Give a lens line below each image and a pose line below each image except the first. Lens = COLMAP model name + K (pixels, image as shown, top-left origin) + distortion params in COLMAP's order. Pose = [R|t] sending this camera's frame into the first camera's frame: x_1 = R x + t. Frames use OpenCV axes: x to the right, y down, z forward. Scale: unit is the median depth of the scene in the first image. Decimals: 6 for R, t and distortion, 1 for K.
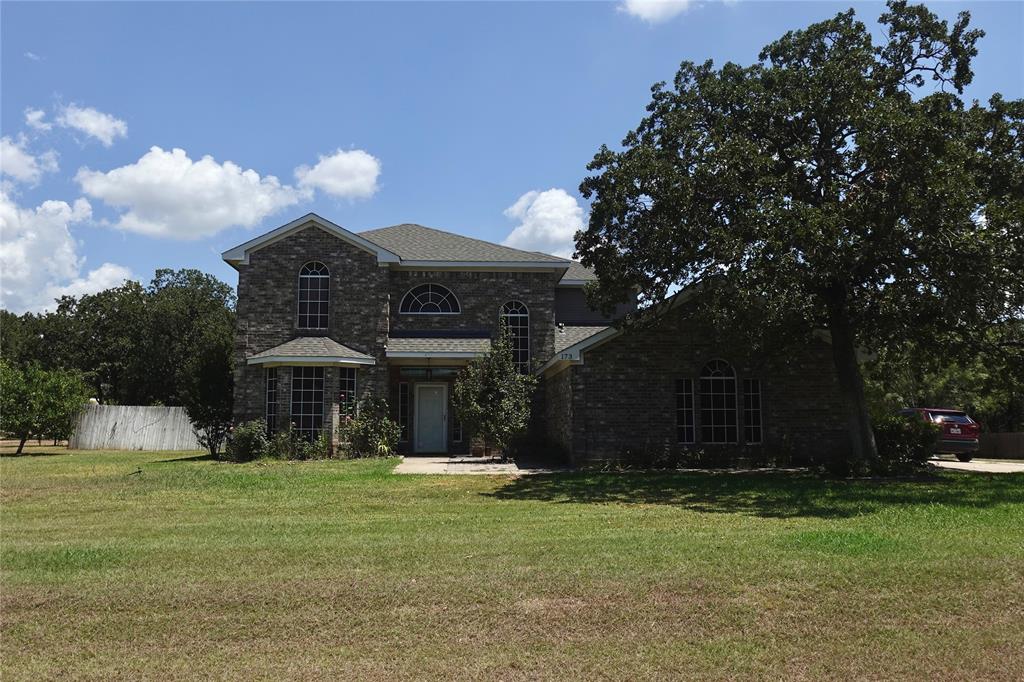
lens RADIAL K [[593.9, 0, 513.9], [0, 593.9, 351.7], [0, 0, 1]] dist [-0.002793, 0.000056]
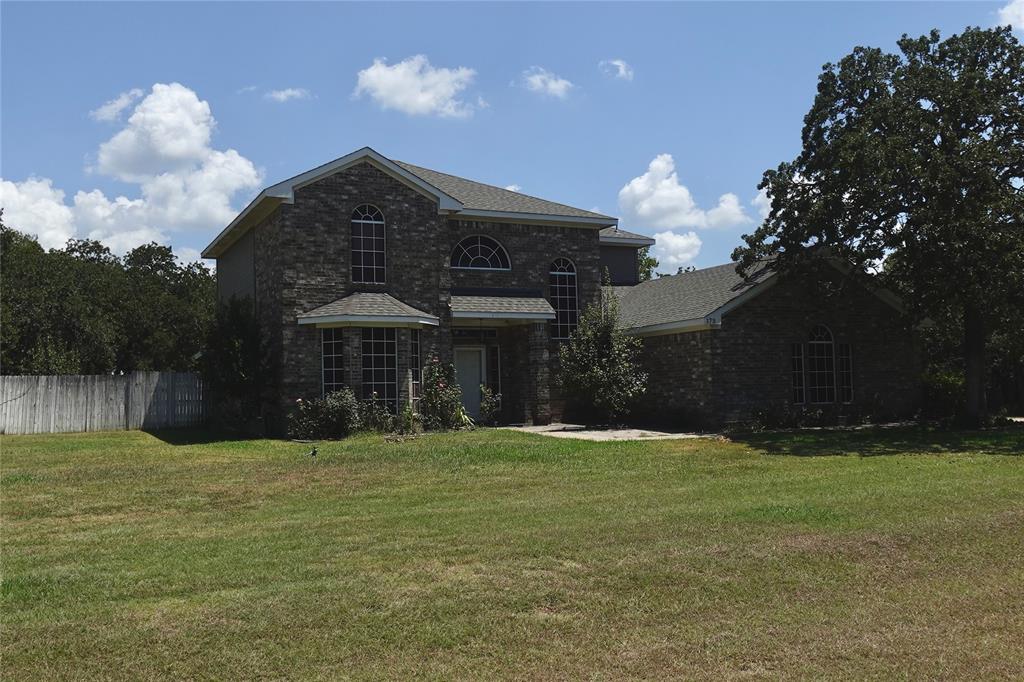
lens RADIAL K [[689.2, 0, 508.5], [0, 689.2, 335.1], [0, 0, 1]] dist [-0.002891, -0.000559]
pose [[0.957482, 0.004657, 0.288456, -0.431020], [-0.016575, 0.999106, 0.038888, -0.005631], [-0.288017, -0.042015, 0.956703, -0.015584]]
